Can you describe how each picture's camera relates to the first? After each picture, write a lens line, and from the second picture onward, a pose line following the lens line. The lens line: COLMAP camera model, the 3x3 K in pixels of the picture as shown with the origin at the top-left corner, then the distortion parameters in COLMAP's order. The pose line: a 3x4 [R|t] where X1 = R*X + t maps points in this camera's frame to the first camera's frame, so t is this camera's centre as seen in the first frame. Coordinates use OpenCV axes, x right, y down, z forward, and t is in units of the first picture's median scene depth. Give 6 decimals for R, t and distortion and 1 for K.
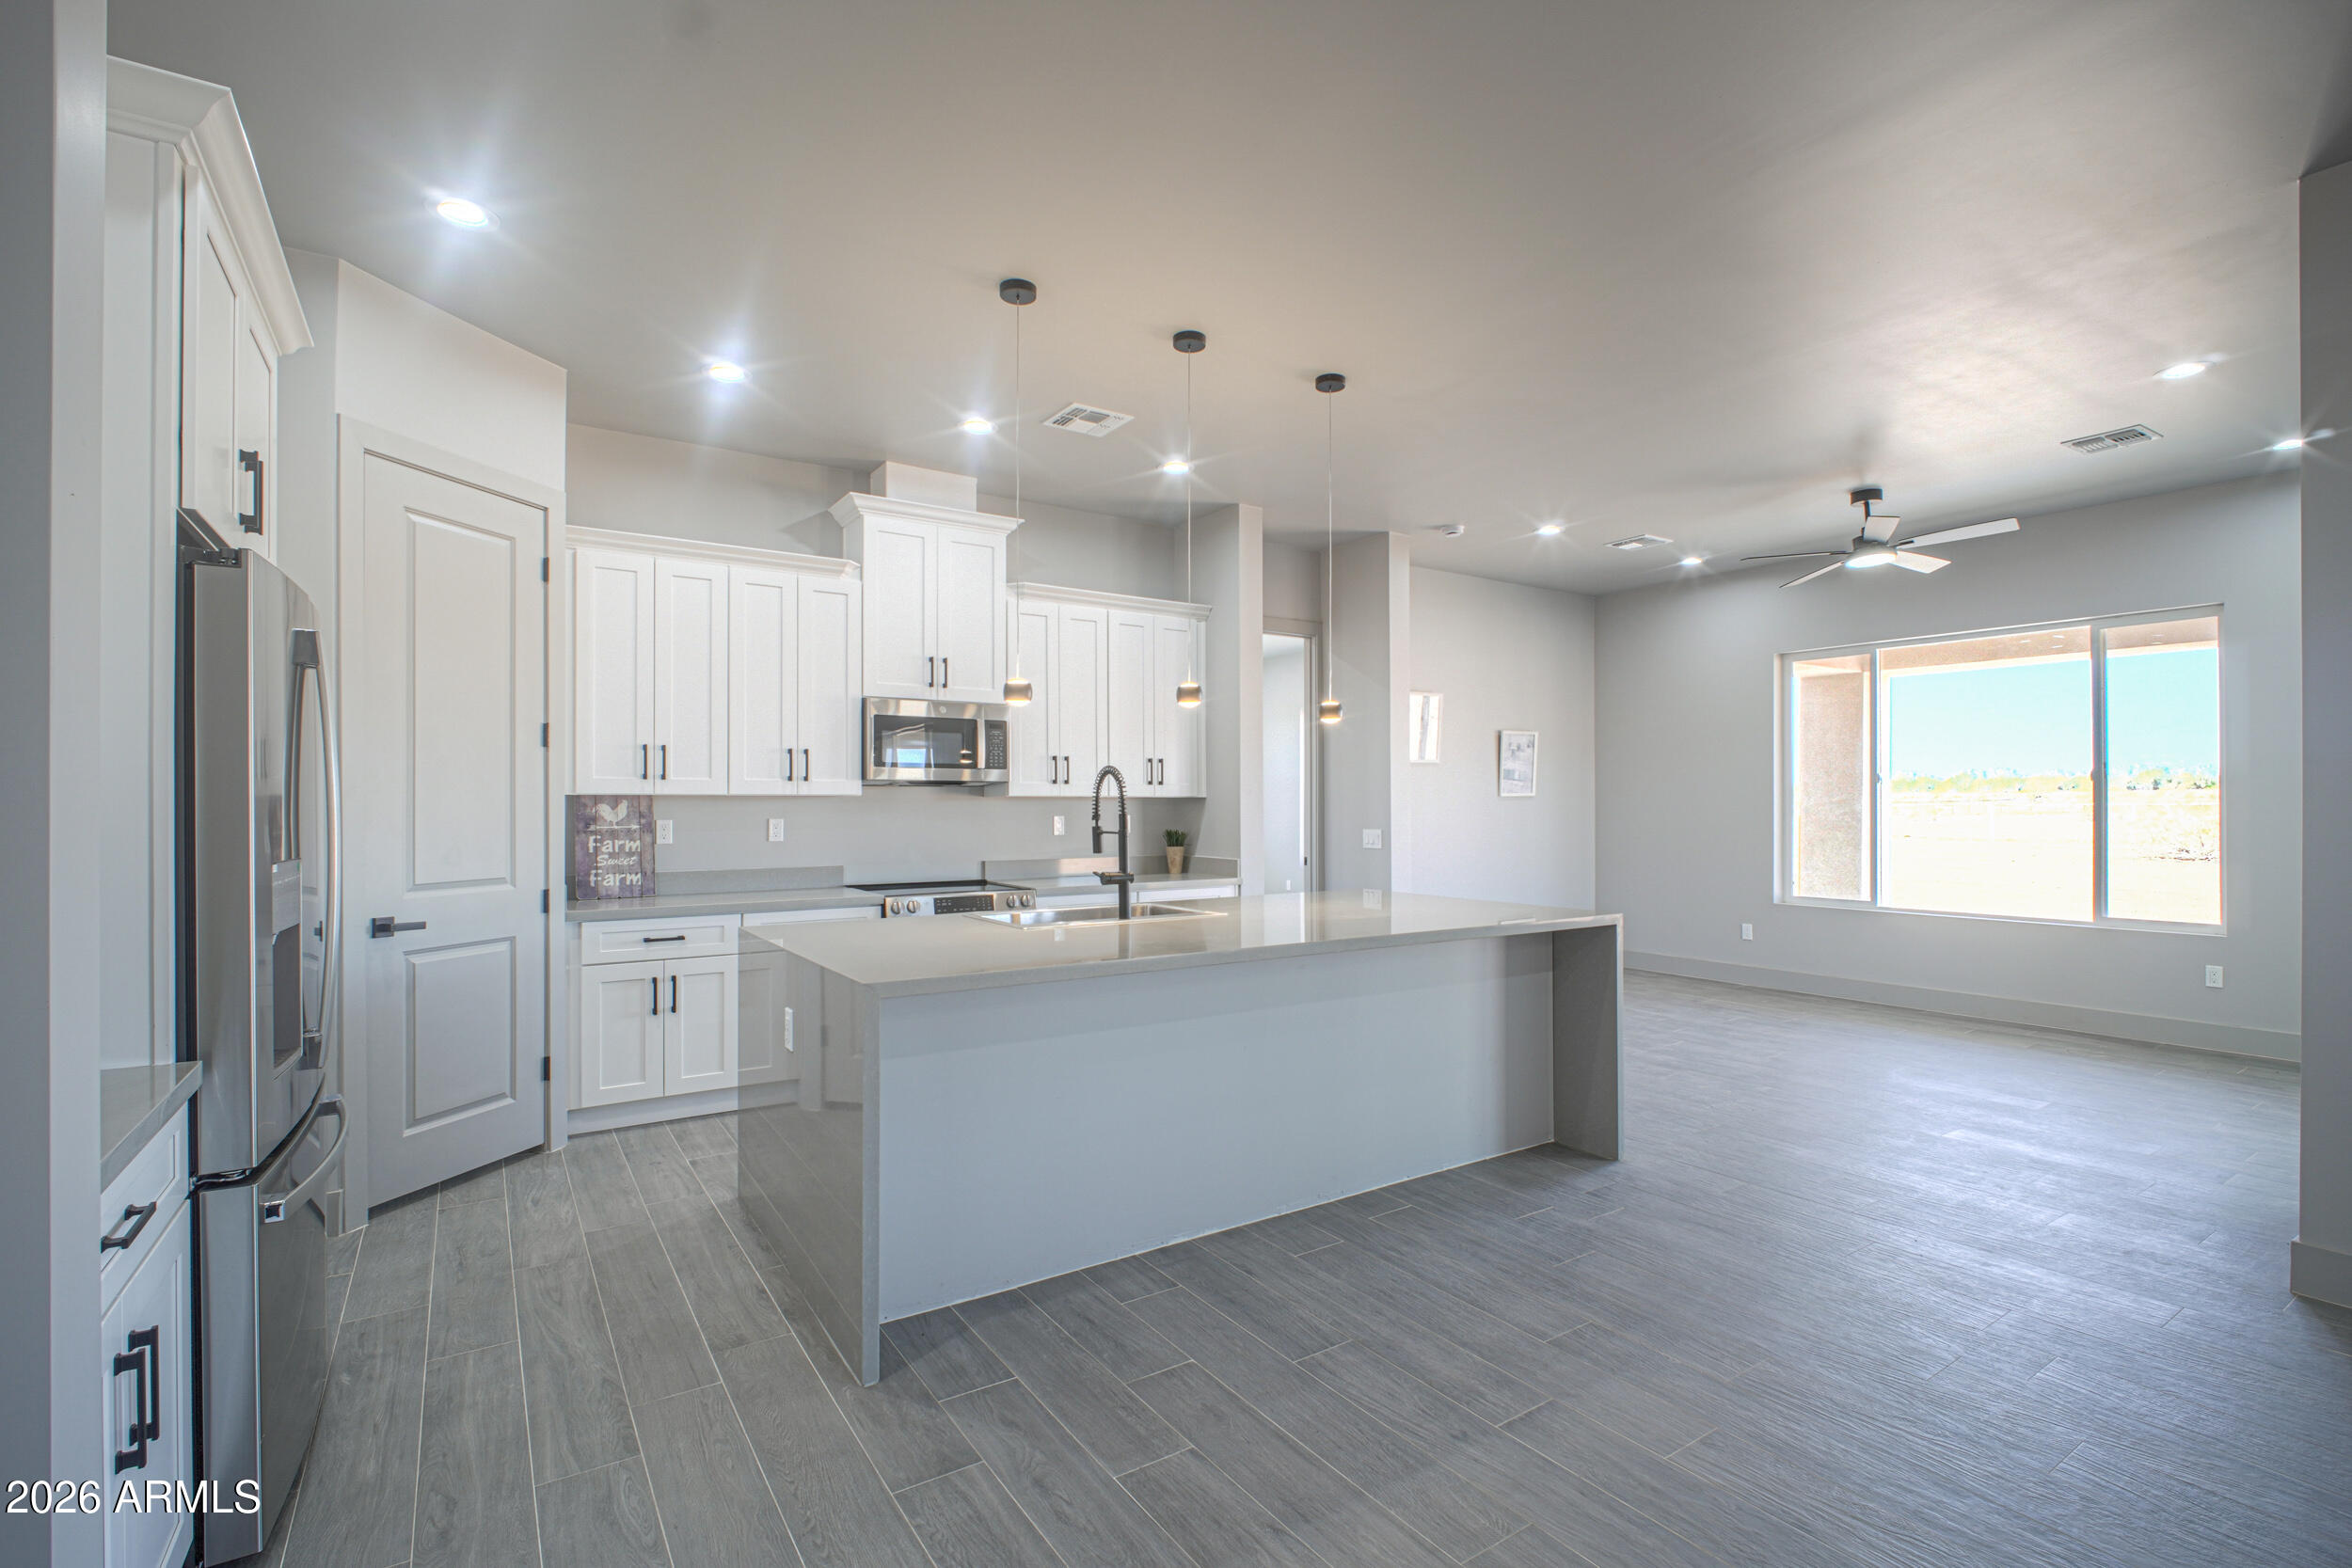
lens RADIAL K [[1071.2, 0, 1190.9], [0, 1071.2, 796.8], [0, 0, 1]] dist [-0.000149, -0.007194]
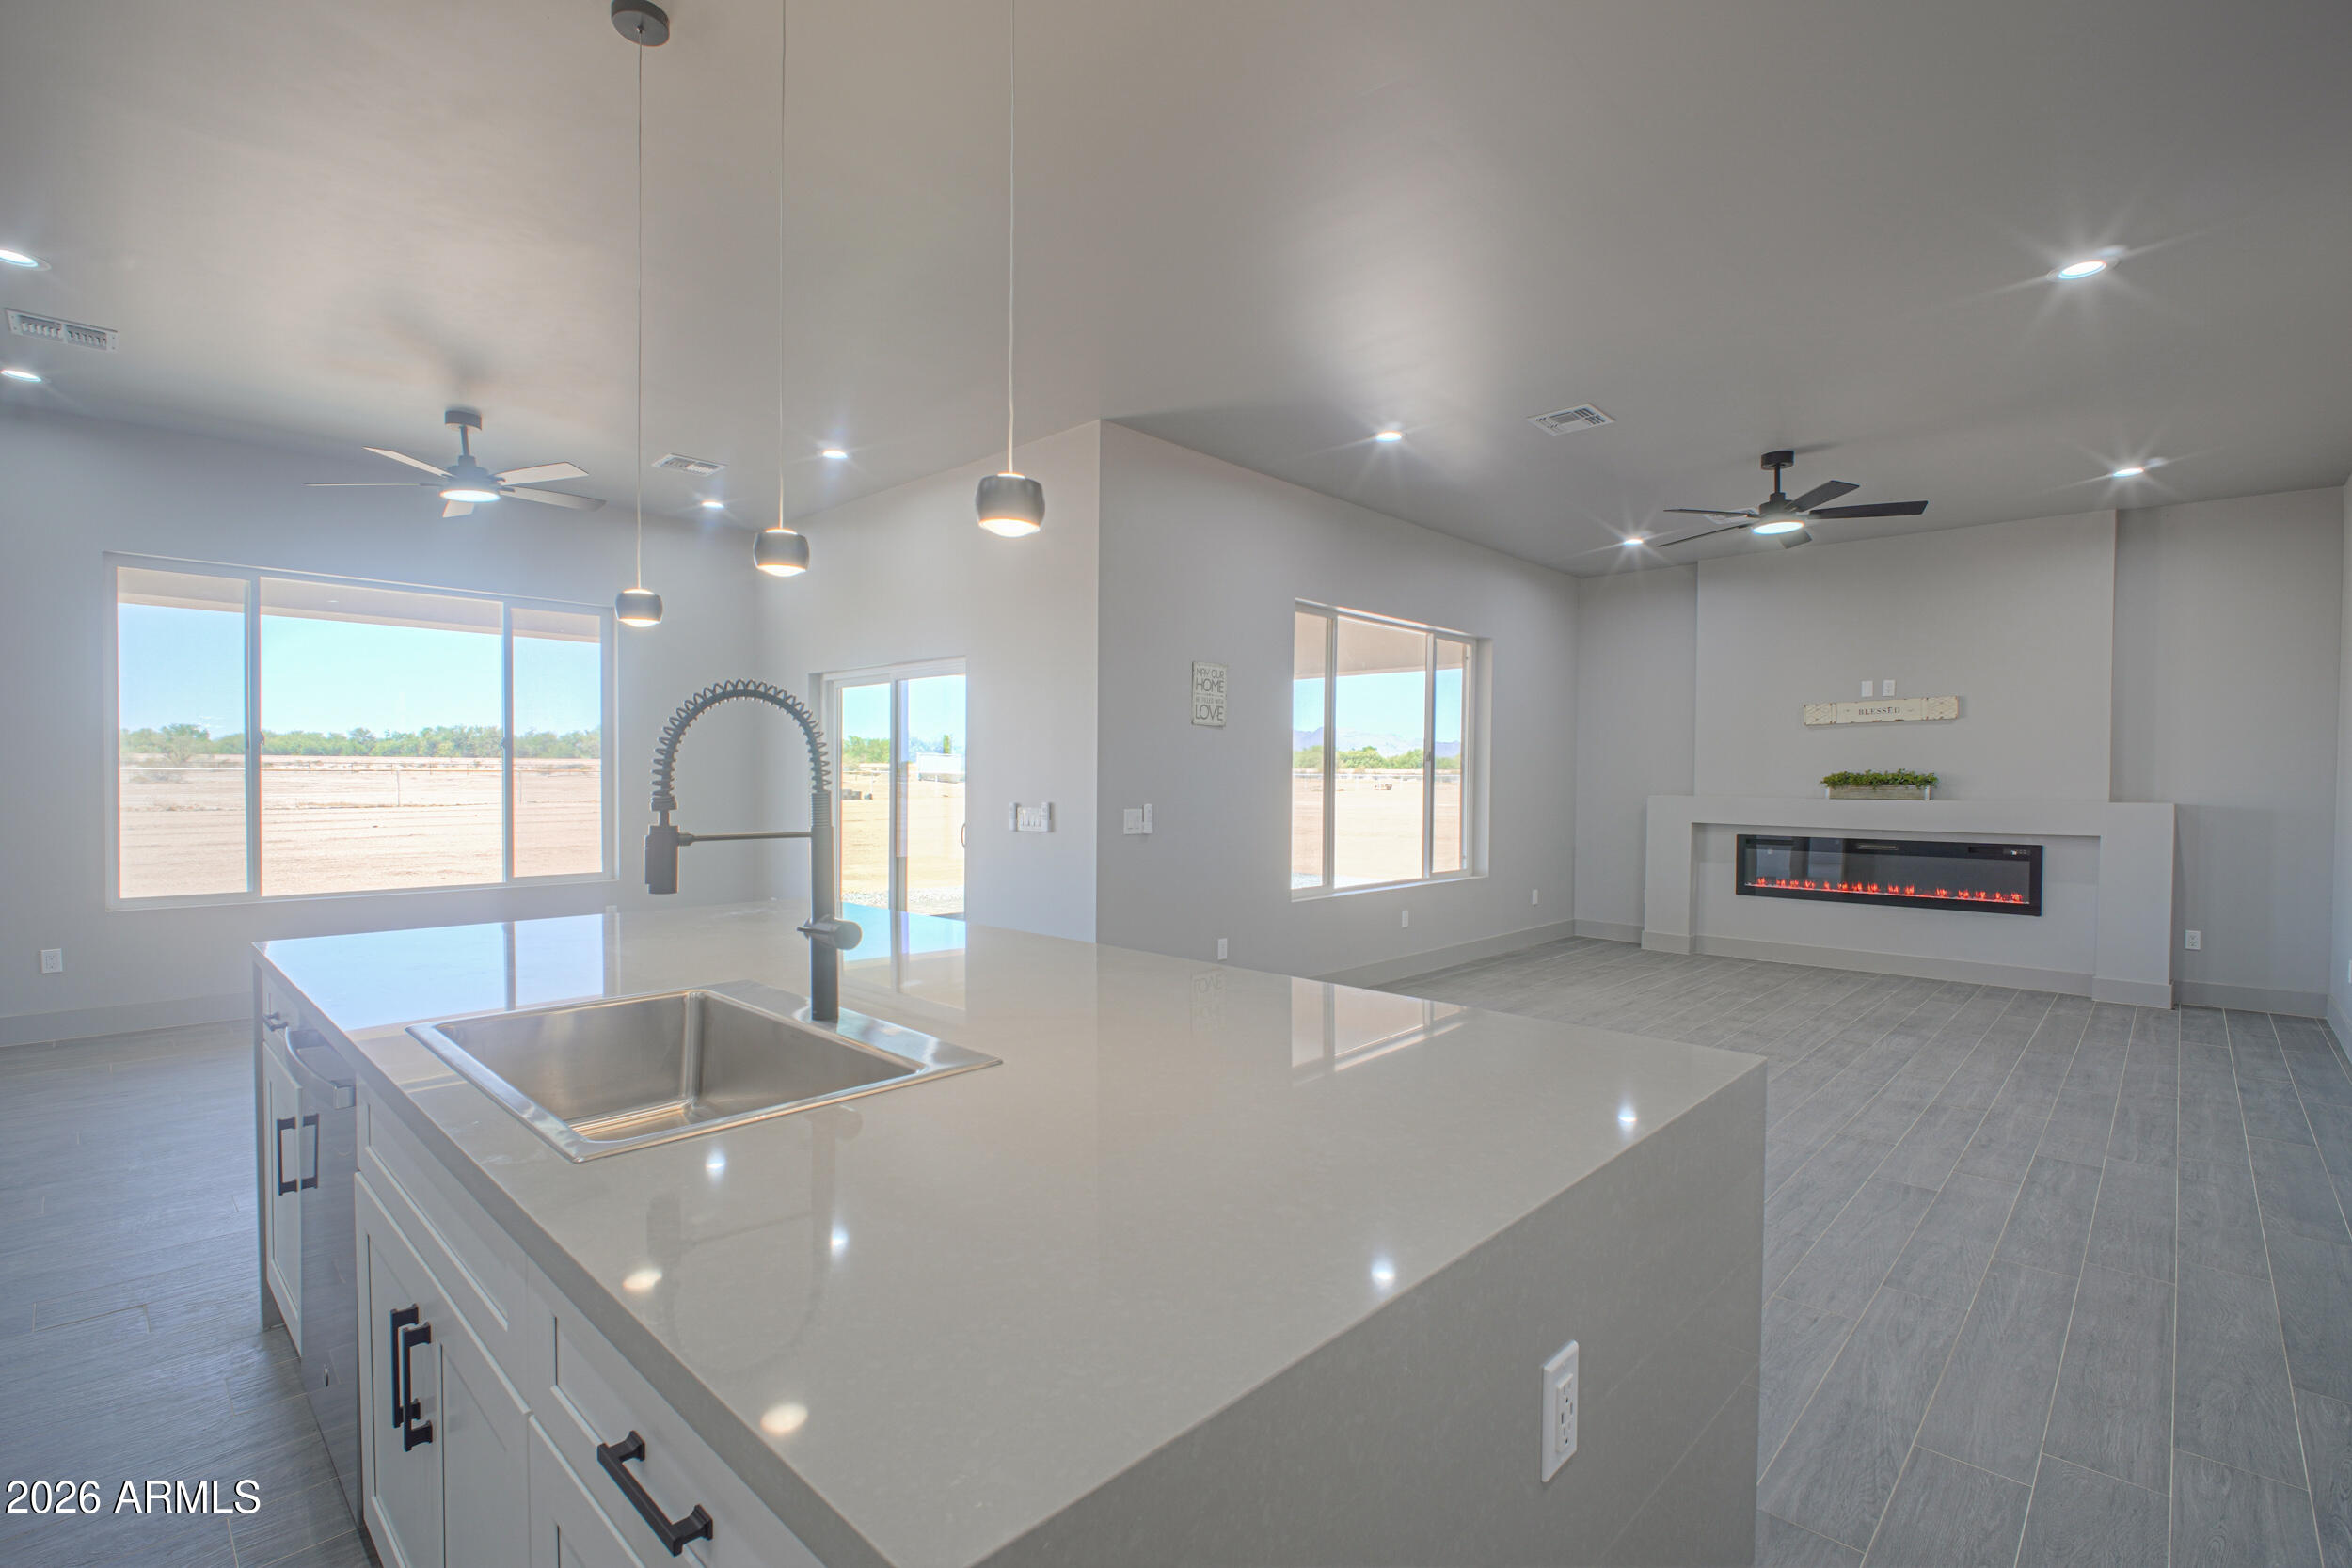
lens RADIAL K [[1071.2, 0, 1181.7], [0, 1071.2, 799.1], [0, 0, 1]] dist [-0.000149, -0.007194]
pose [[-0.218000, -0.020648, 0.975730, -0.398032], [-0.013851, 0.999741, 0.018061, 0.005885], [-0.975850, -0.009577, -0.218230, 0.693260]]
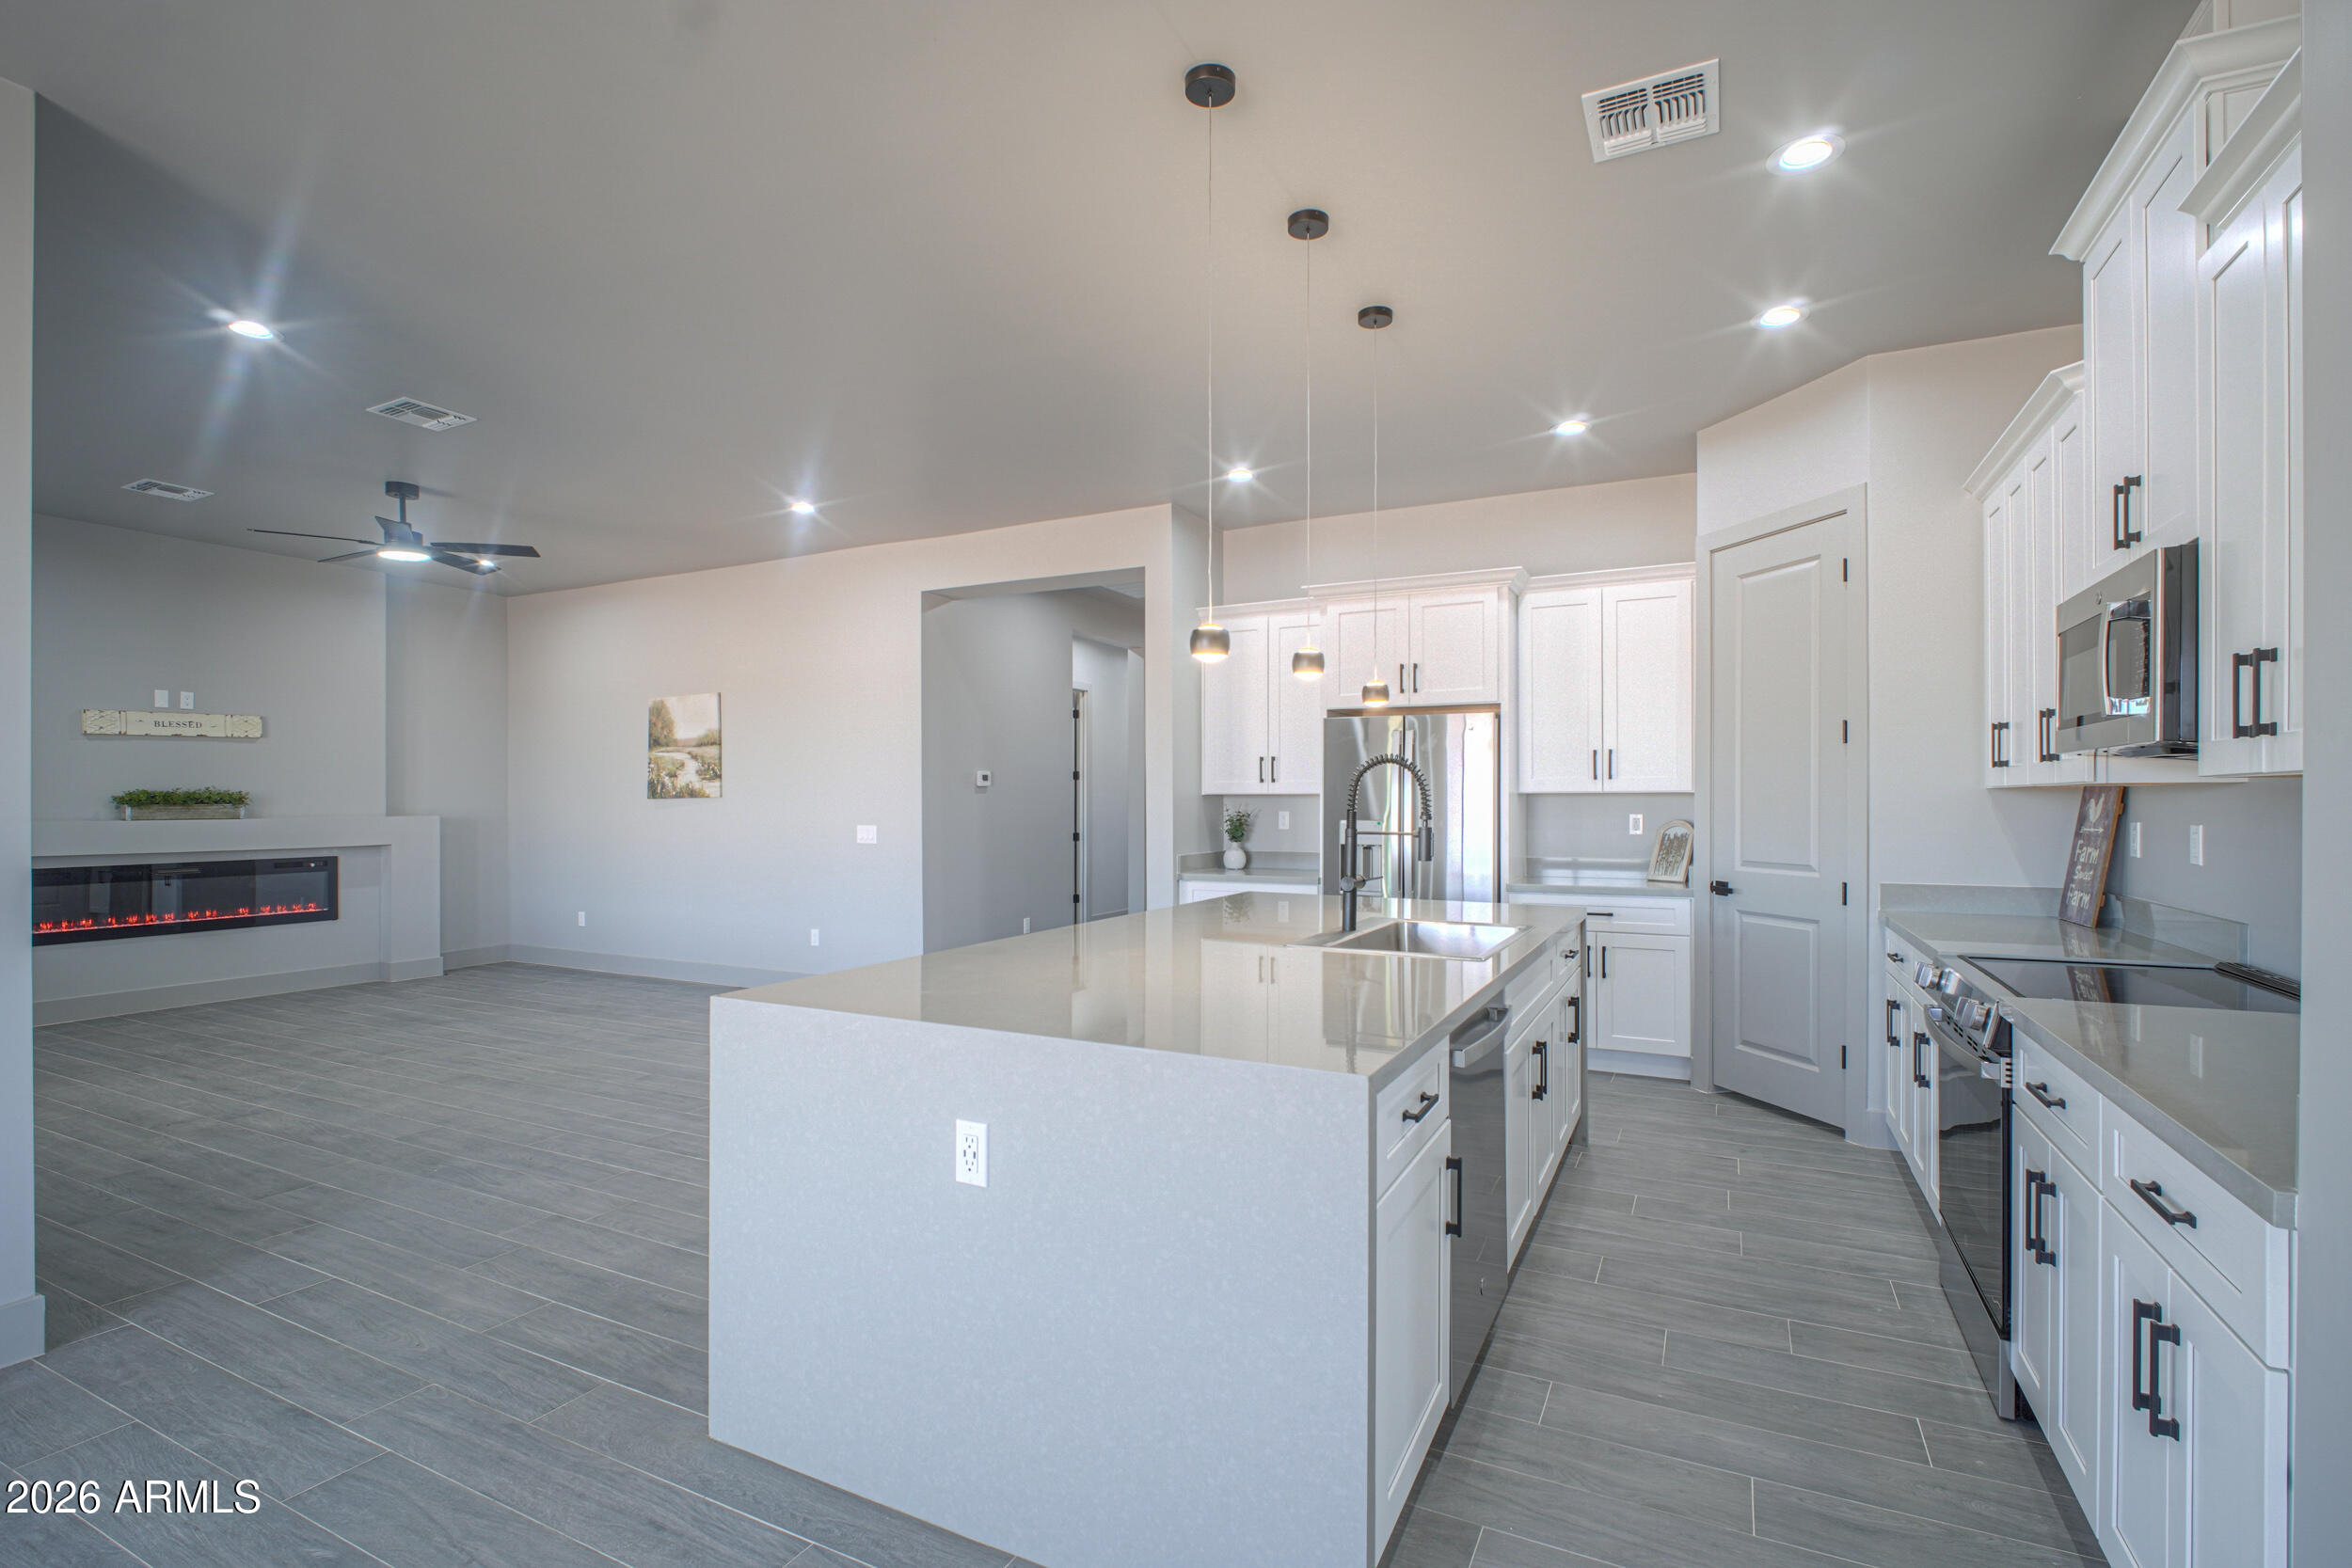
lens RADIAL K [[1071.2, 0, 1187.5], [0, 1071.2, 796.4], [0, 0, 1]] dist [-0.000149, -0.007194]
pose [[-0.871814, -0.000043, -0.489837, 0.350672], [0.004758, 0.999952, -0.008557, 0.007616], [0.489814, -0.009791, -0.871772, 1.236345]]
